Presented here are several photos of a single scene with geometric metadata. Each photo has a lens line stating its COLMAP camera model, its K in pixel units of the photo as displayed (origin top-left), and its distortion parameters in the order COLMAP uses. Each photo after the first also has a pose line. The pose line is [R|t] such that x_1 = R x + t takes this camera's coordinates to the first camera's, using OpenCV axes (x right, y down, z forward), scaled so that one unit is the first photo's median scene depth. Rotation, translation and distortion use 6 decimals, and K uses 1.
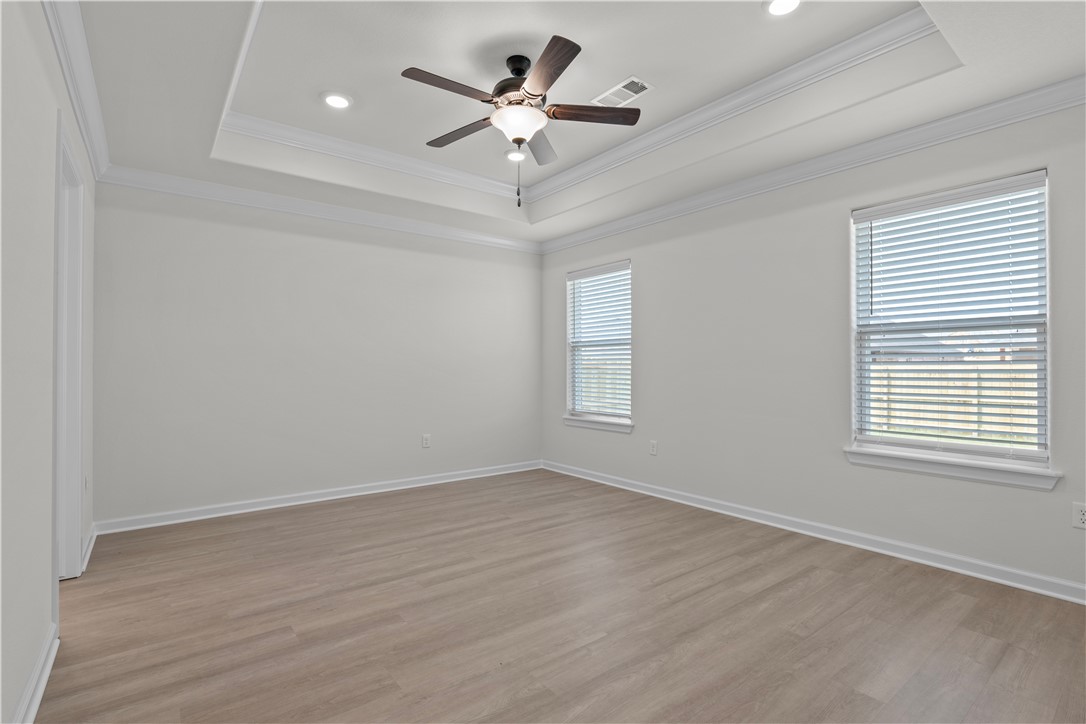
lens RADIAL K [[512.7, 0, 537.5], [0, 512.7, 365.9], [0, 0, 1]] dist [-0.019066, 0.002899]
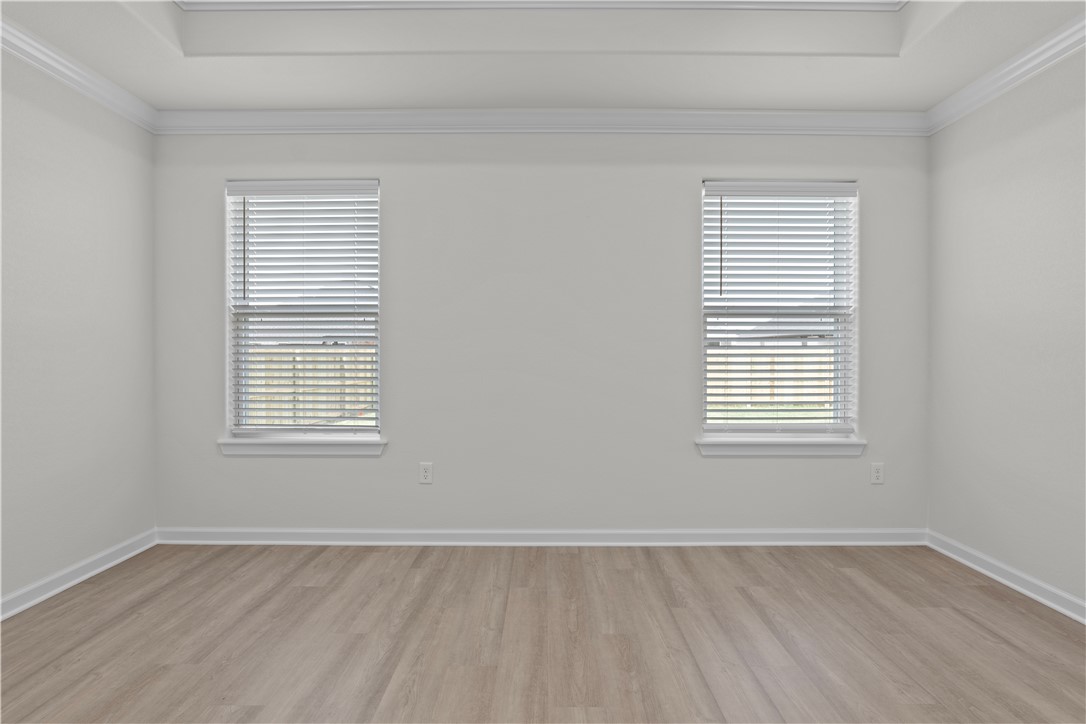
lens RADIAL K [[512.7, 0, 546.9], [0, 512.7, 356.9], [0, 0, 1]] dist [-0.019066, 0.002899]
pose [[0.605692, -0.010068, 0.795636, -0.276178], [-0.003035, 0.999883, 0.014962, -0.000640], [-0.795694, -0.011477, 0.605591, 0.643553]]
